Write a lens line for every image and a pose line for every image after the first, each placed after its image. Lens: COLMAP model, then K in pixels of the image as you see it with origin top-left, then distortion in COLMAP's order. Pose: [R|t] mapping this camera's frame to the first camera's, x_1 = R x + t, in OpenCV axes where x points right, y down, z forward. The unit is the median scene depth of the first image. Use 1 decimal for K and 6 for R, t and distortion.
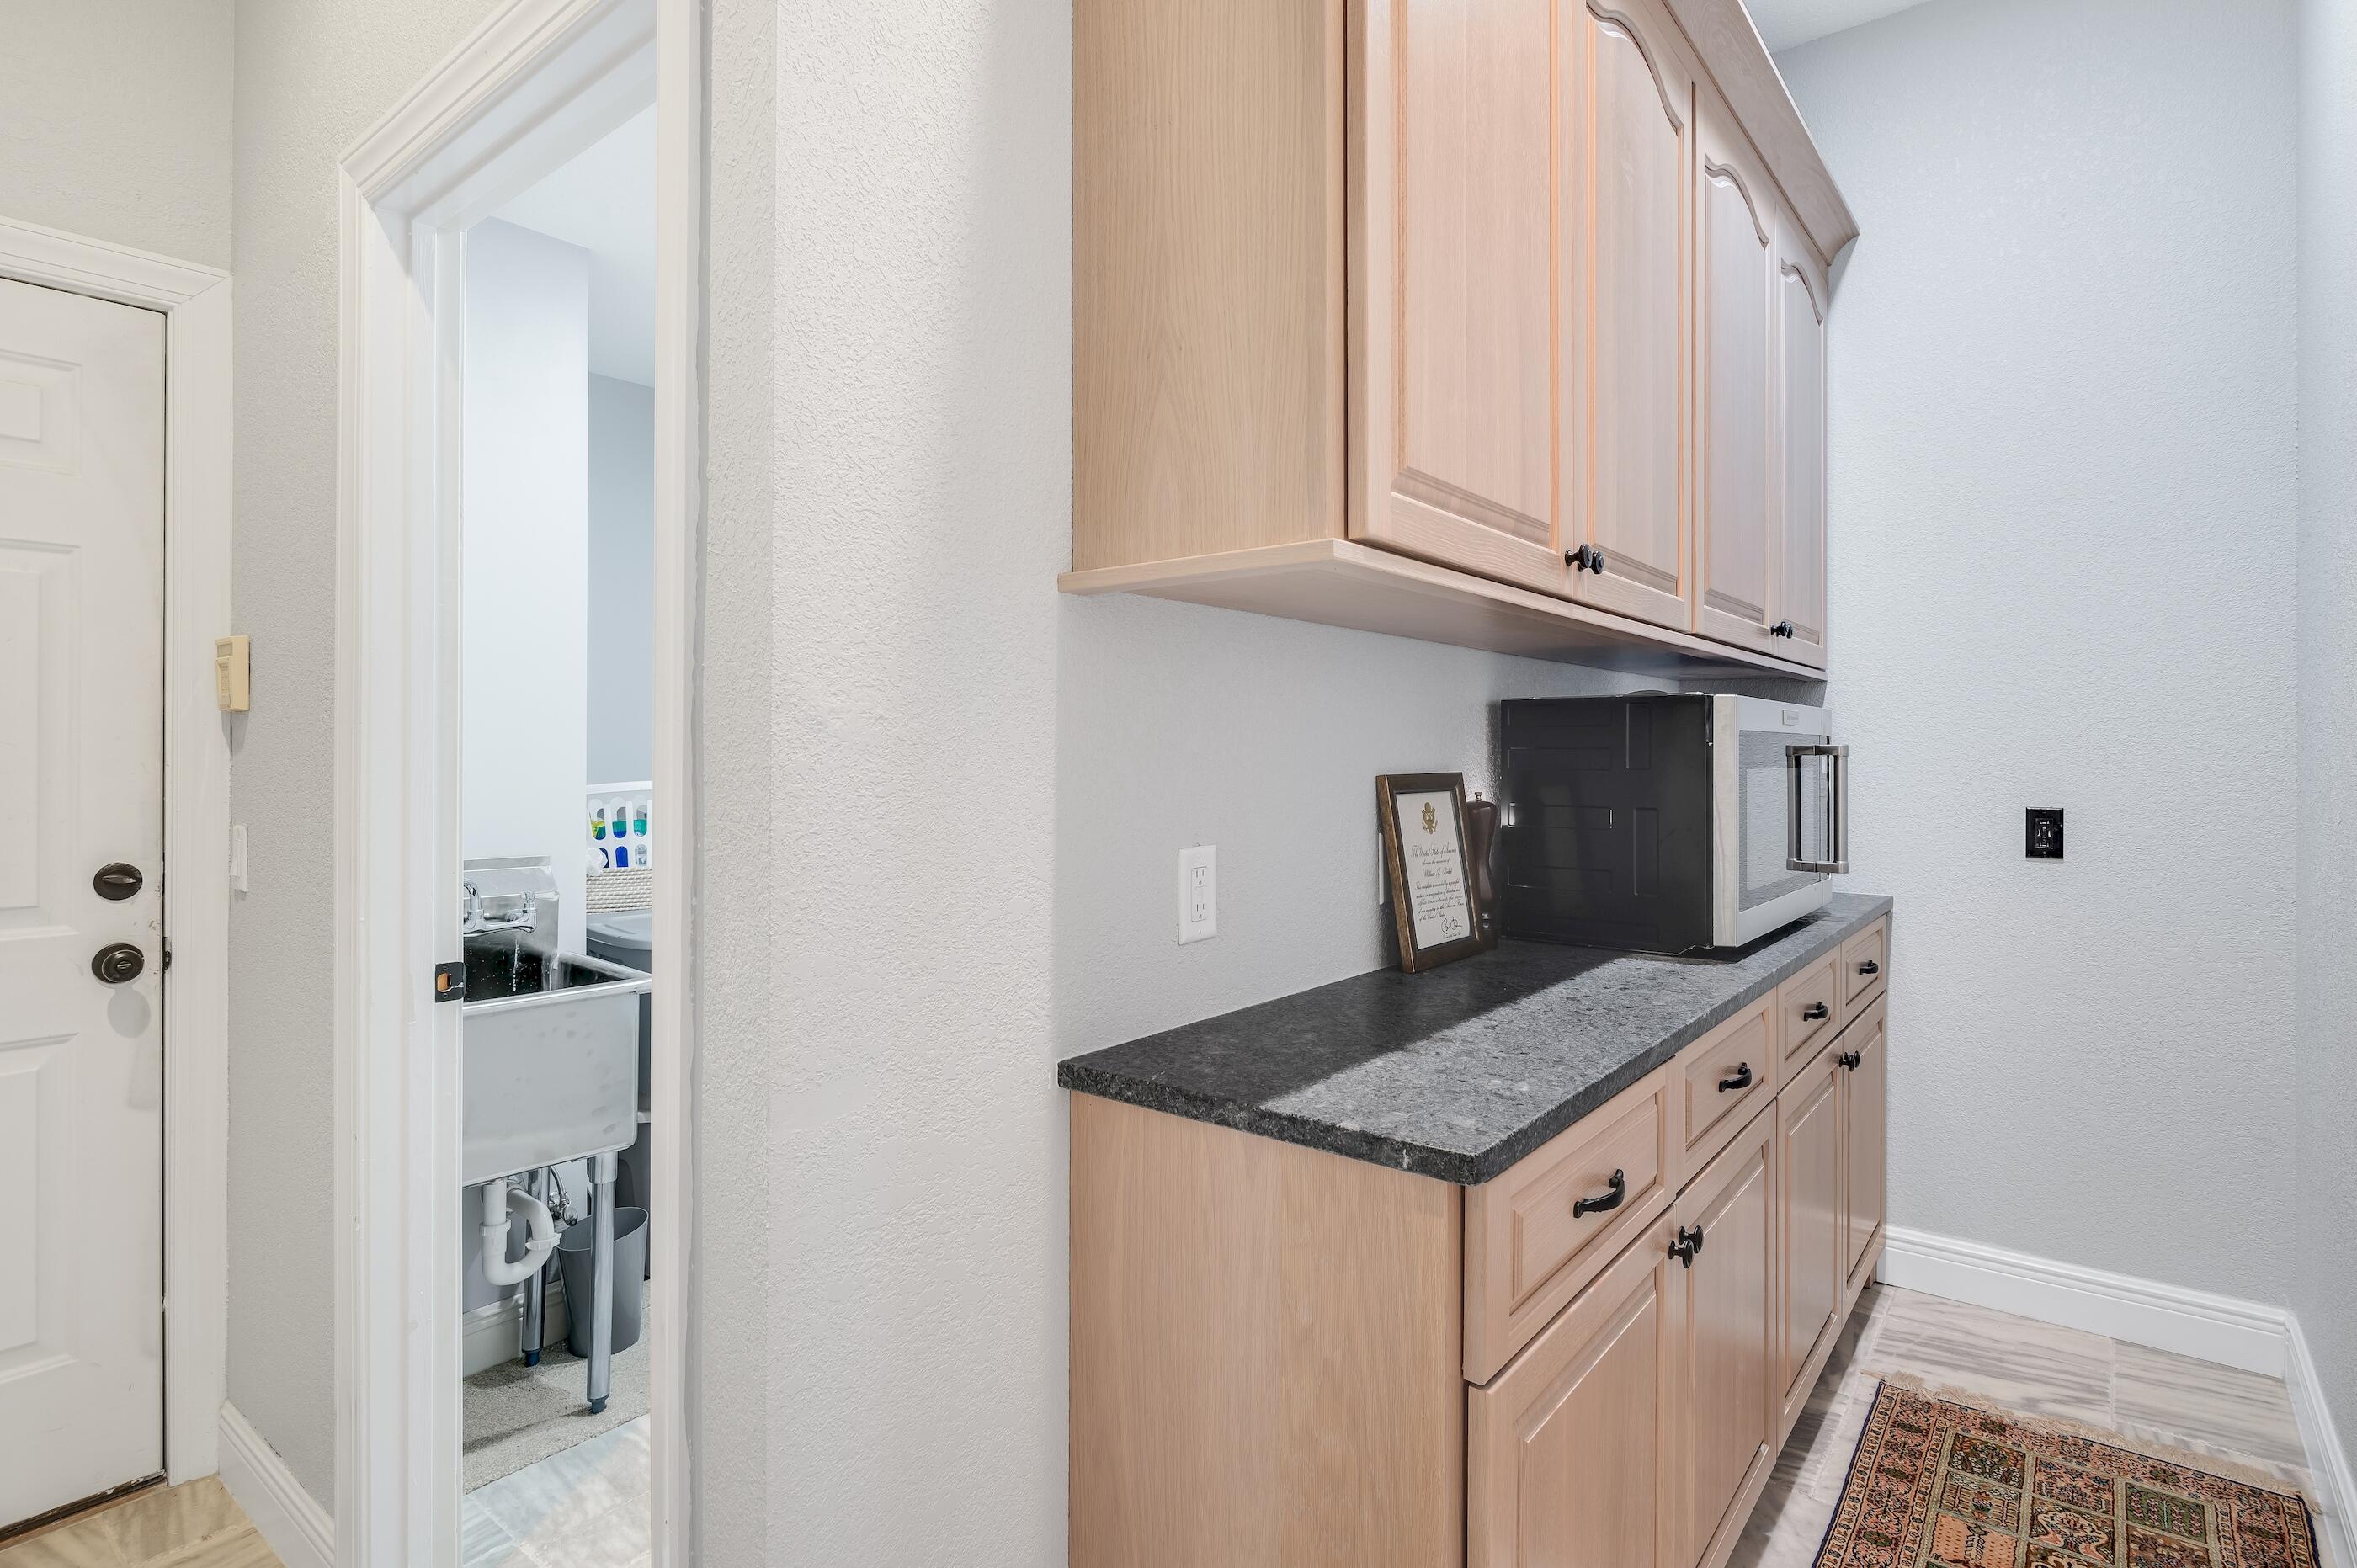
lens RADIAL K [[1190.1, 0, 1181.0], [0, 1190.1, 768.9], [0, 0, 1]] dist [-0.004628, 0.000166]
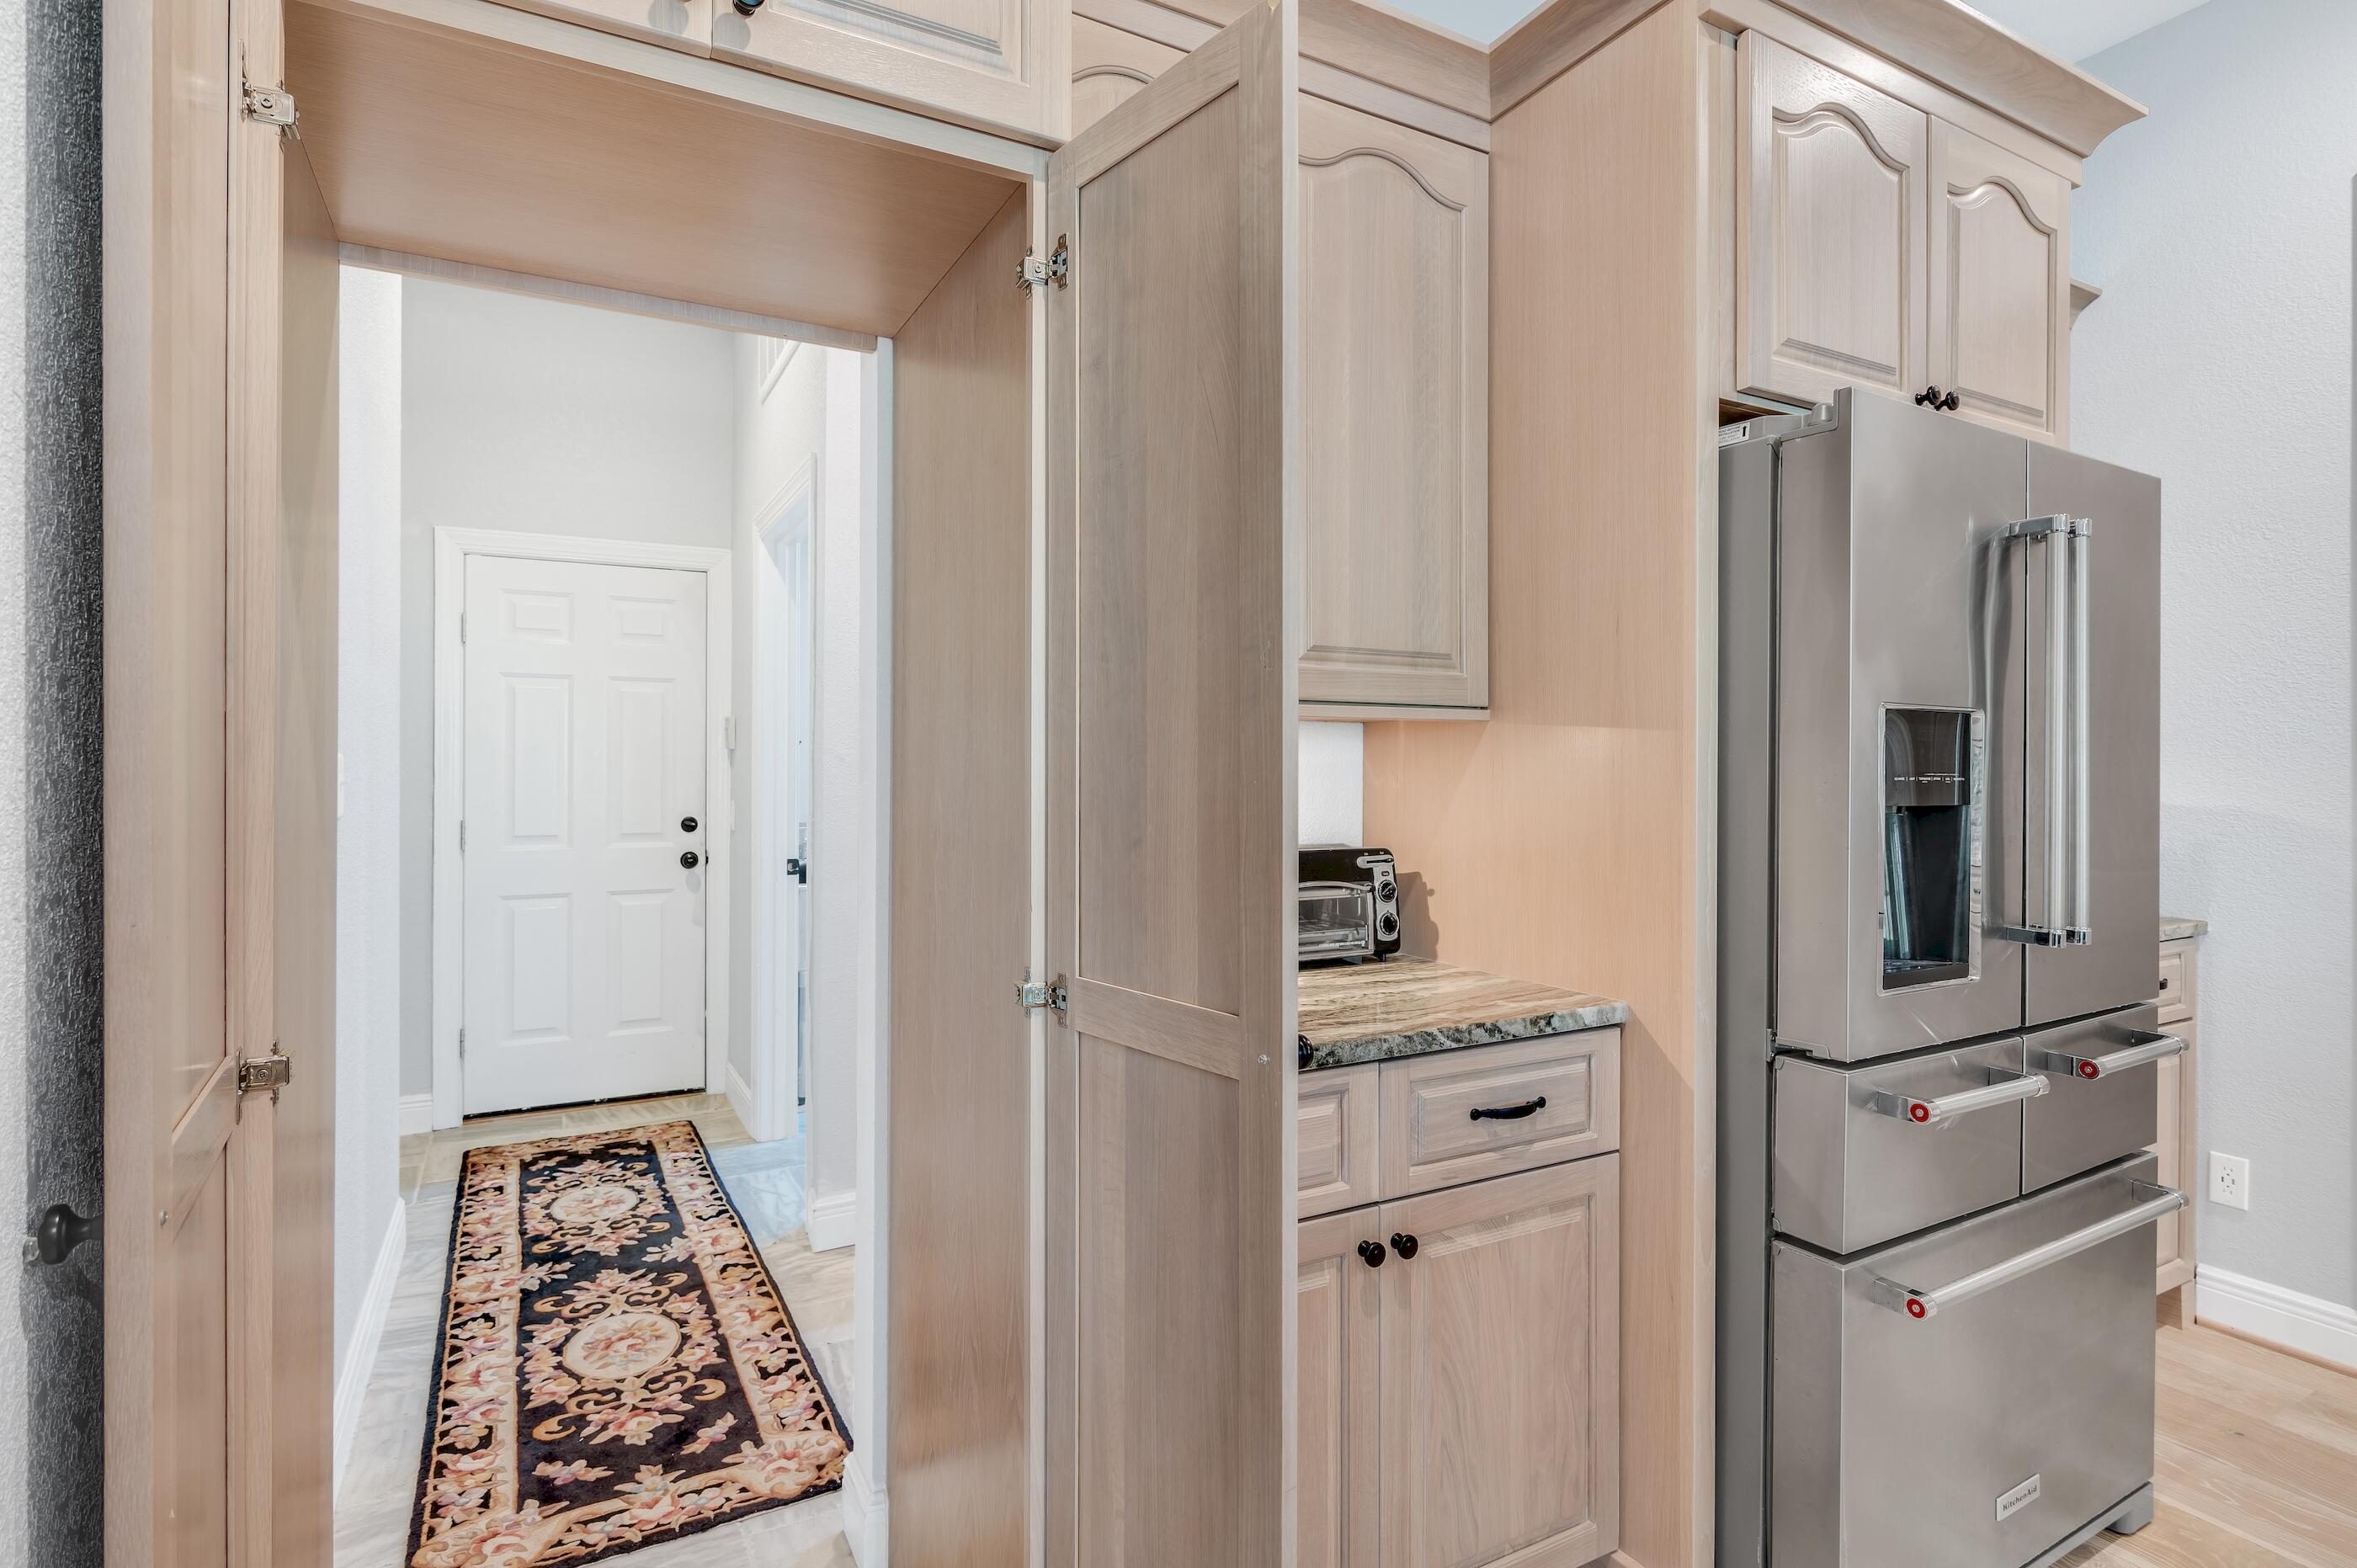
lens RADIAL K [[1190.1, 0, 1182.2], [0, 1190.1, 781.8], [0, 0, 1]] dist [-0.004628, 0.000166]
pose [[0.921889, 0.002959, -0.387442, 0.868957], [-0.002417, 0.999995, 0.001886, 0.006435], [0.387446, -0.000803, 0.921892, -0.746955]]
